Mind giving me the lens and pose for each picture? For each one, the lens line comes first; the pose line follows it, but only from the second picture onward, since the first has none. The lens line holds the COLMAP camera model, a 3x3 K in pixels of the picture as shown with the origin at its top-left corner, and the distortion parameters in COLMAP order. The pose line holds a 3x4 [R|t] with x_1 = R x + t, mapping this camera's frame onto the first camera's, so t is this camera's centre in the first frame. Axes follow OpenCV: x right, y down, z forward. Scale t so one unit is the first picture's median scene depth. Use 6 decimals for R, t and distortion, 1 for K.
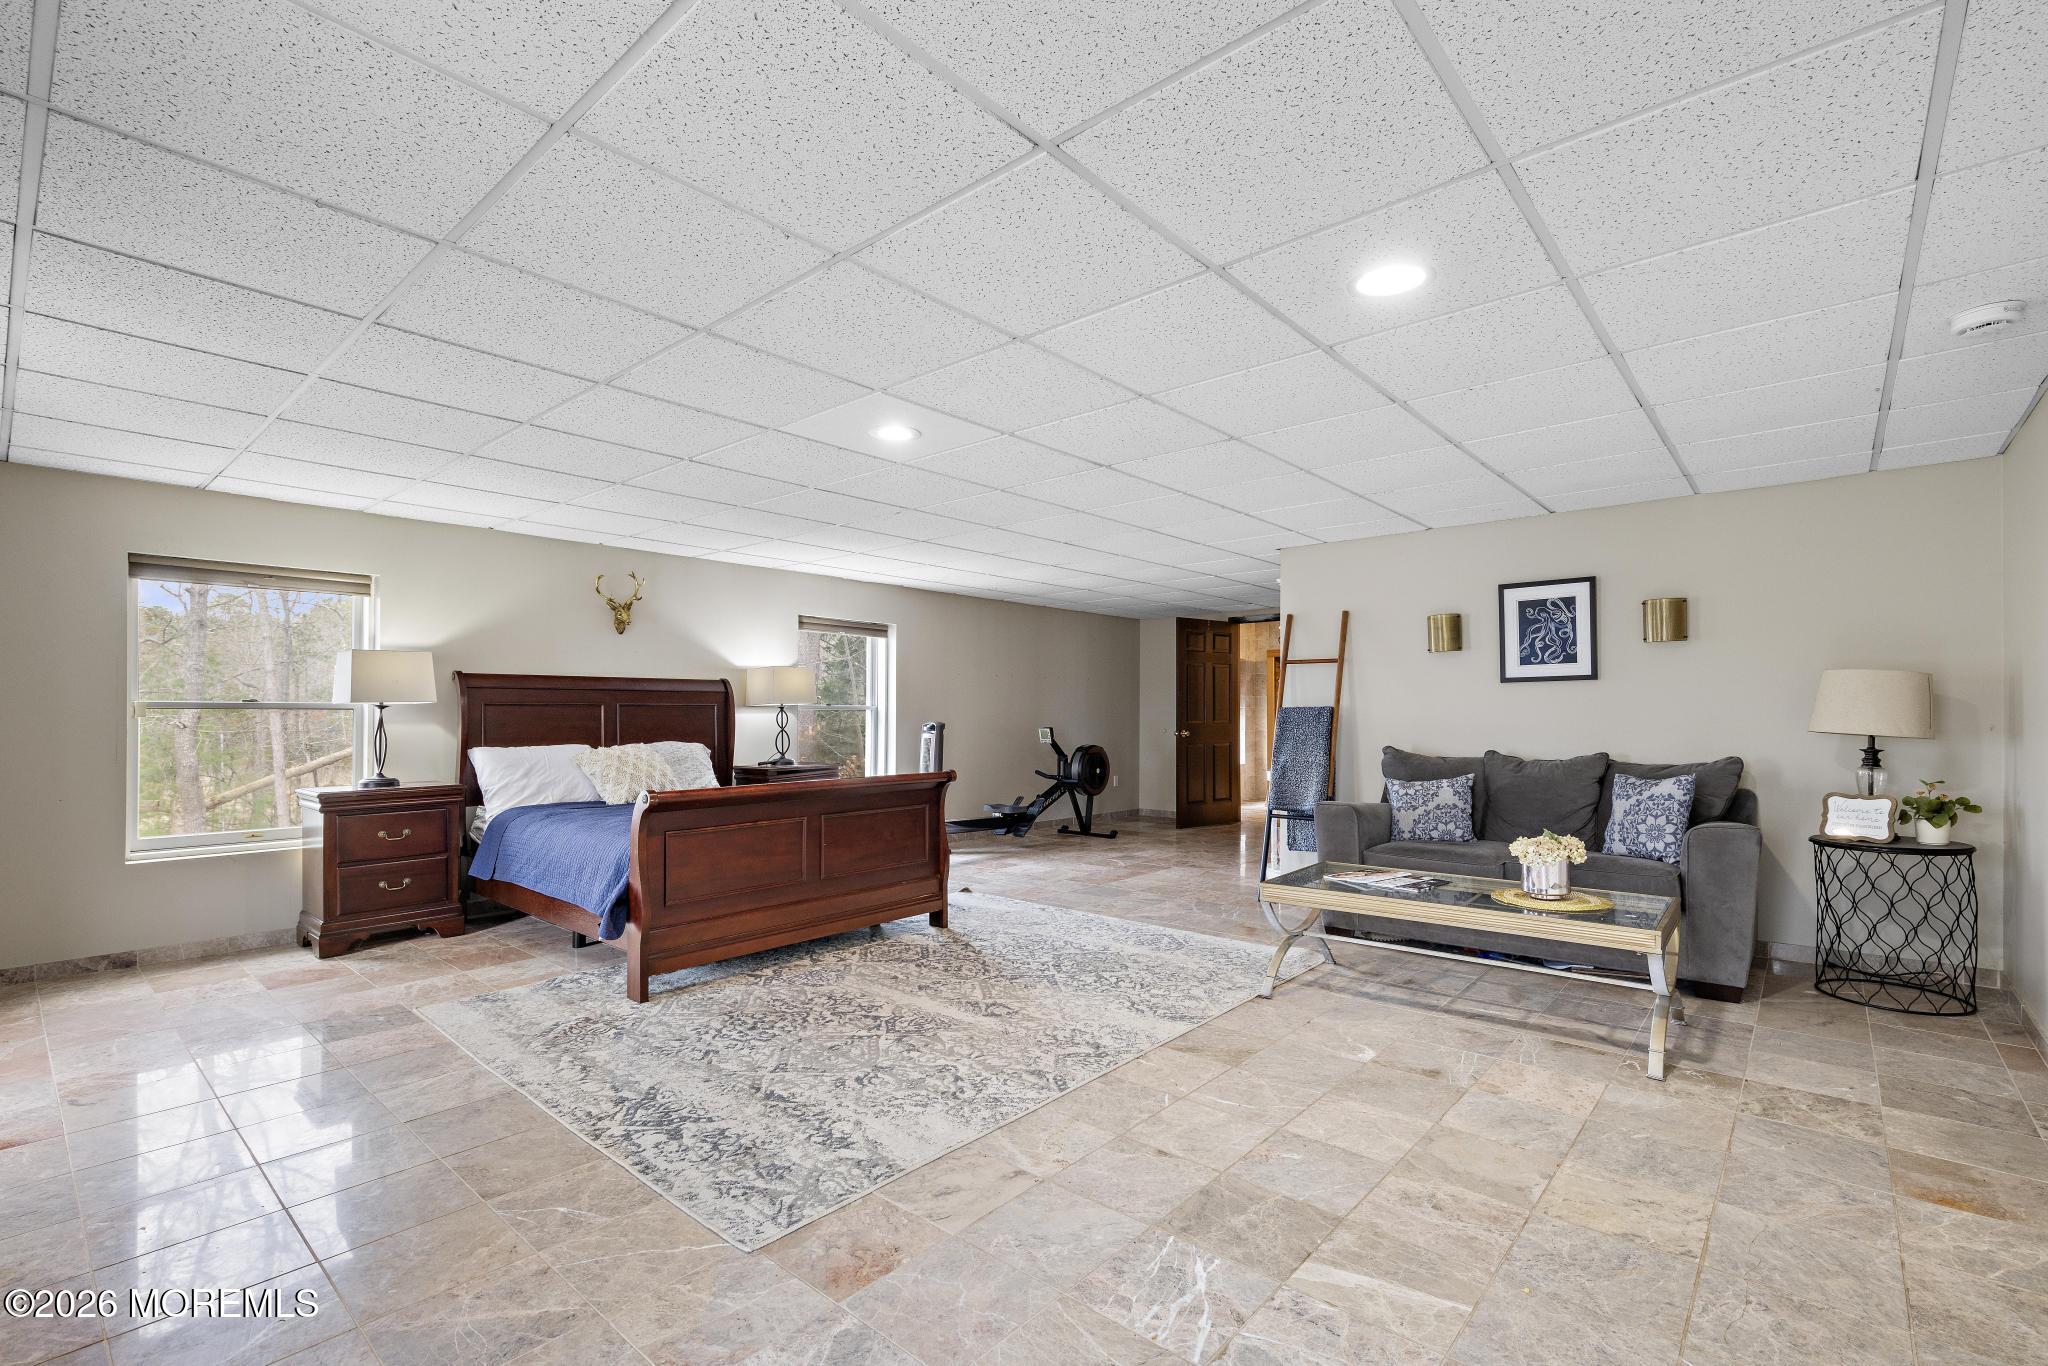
lens RADIAL K [[920.9, 0, 1018.8], [0, 920.9, 693.3], [0, 0, 1]] dist [-0.000149, -0.000013]
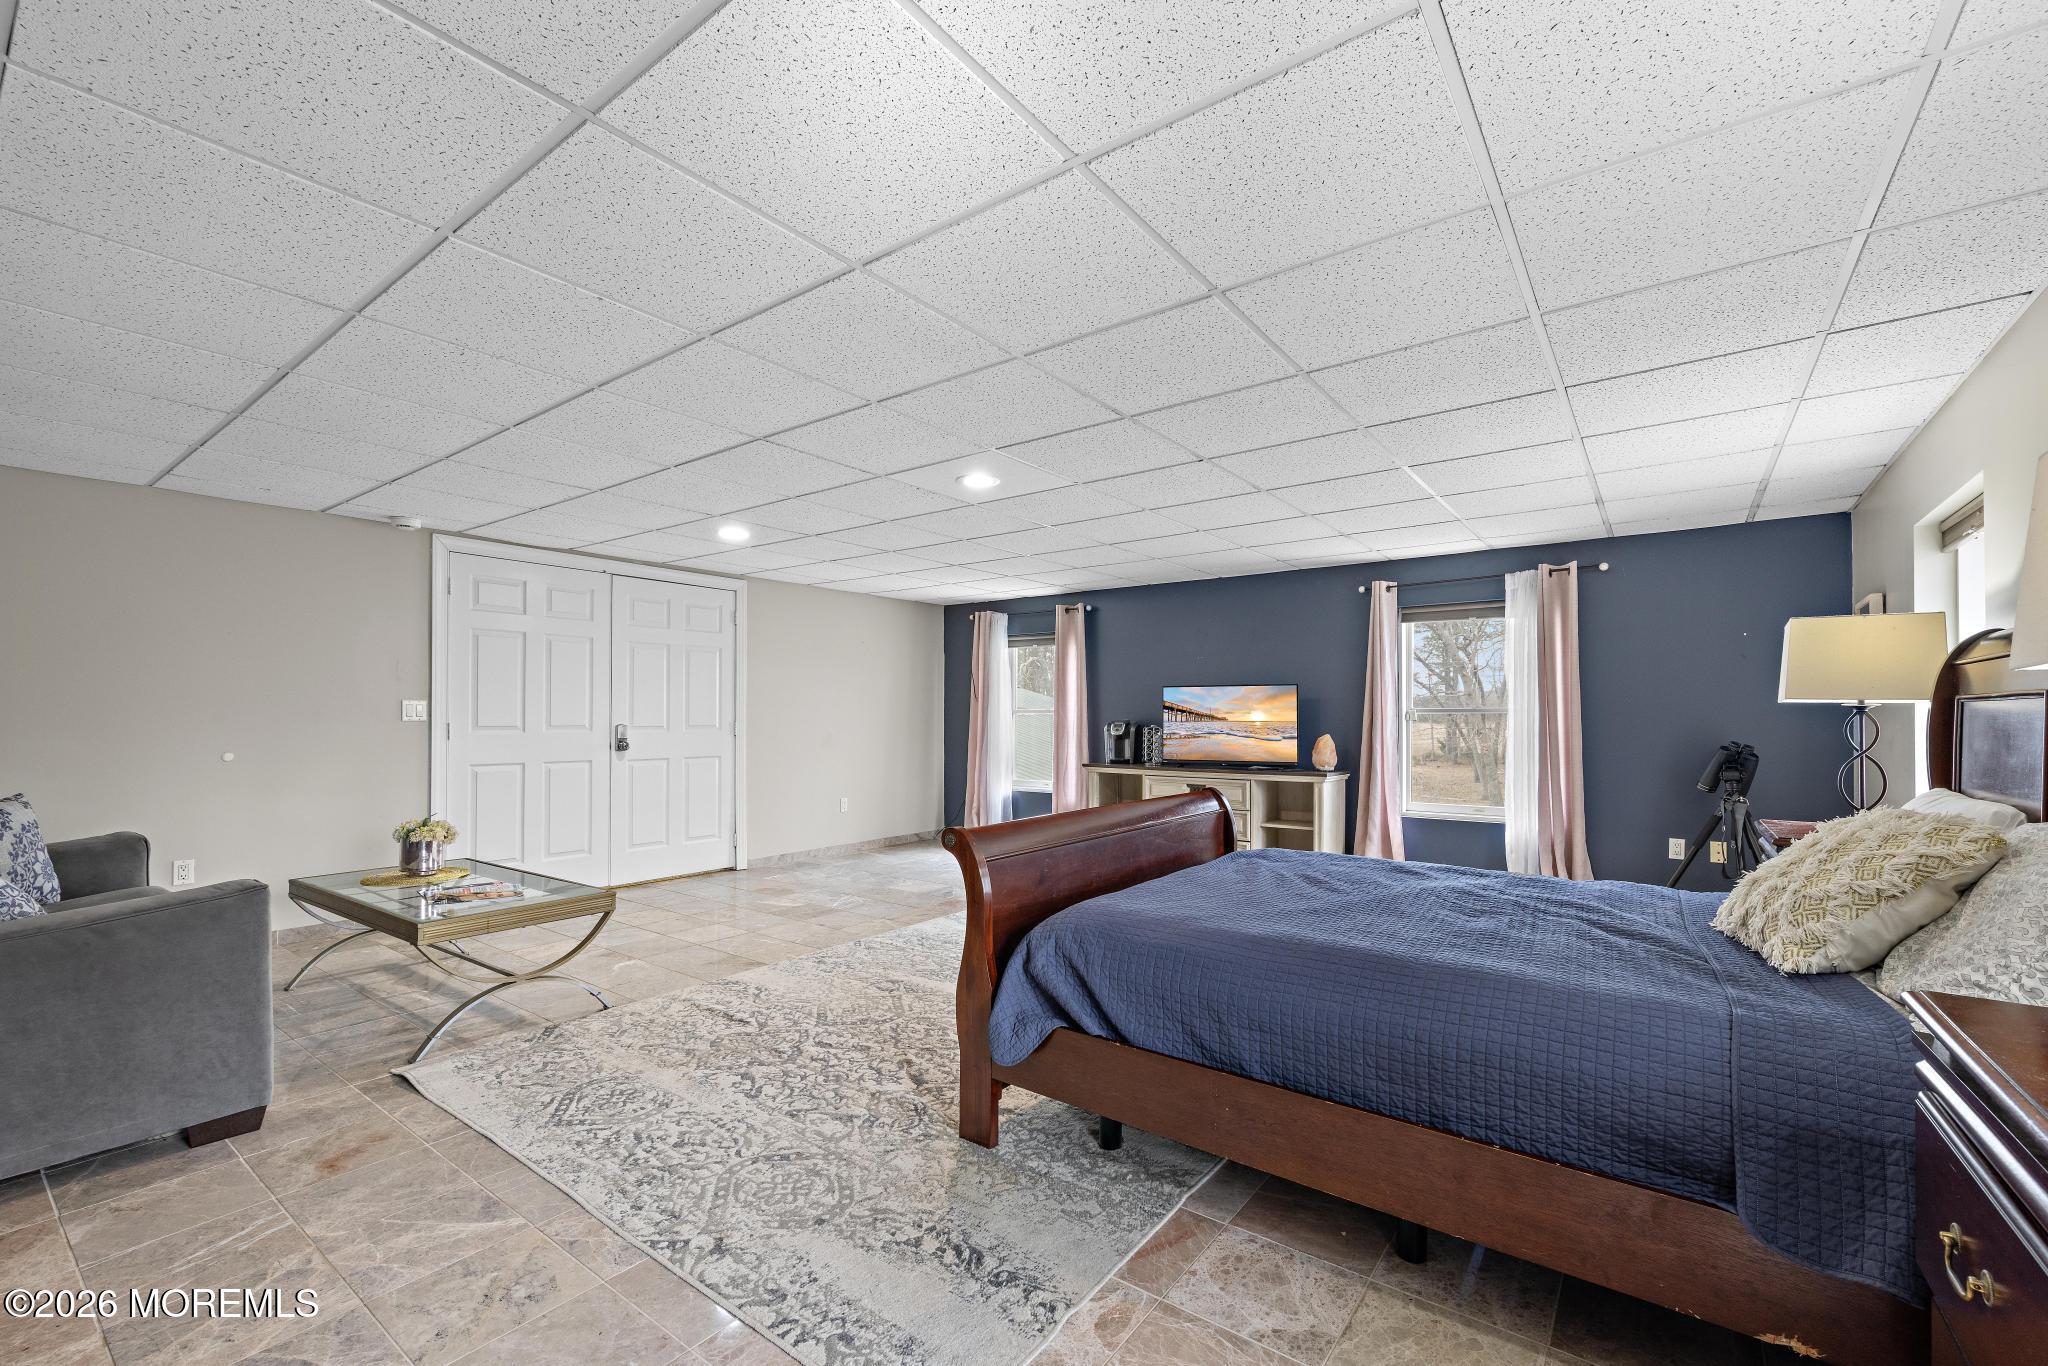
lens RADIAL K [[860.1, 0, 1026.7], [0, 860.1, 701.0], [0, 0, 1]] dist [-0.000233, 0.000001]
pose [[-0.996804, 0.000206, -0.079881, -0.100094], [0.003084, 0.999351, -0.035895, 0.037771], [0.079821, -0.036027, -0.996158, 1.949011]]
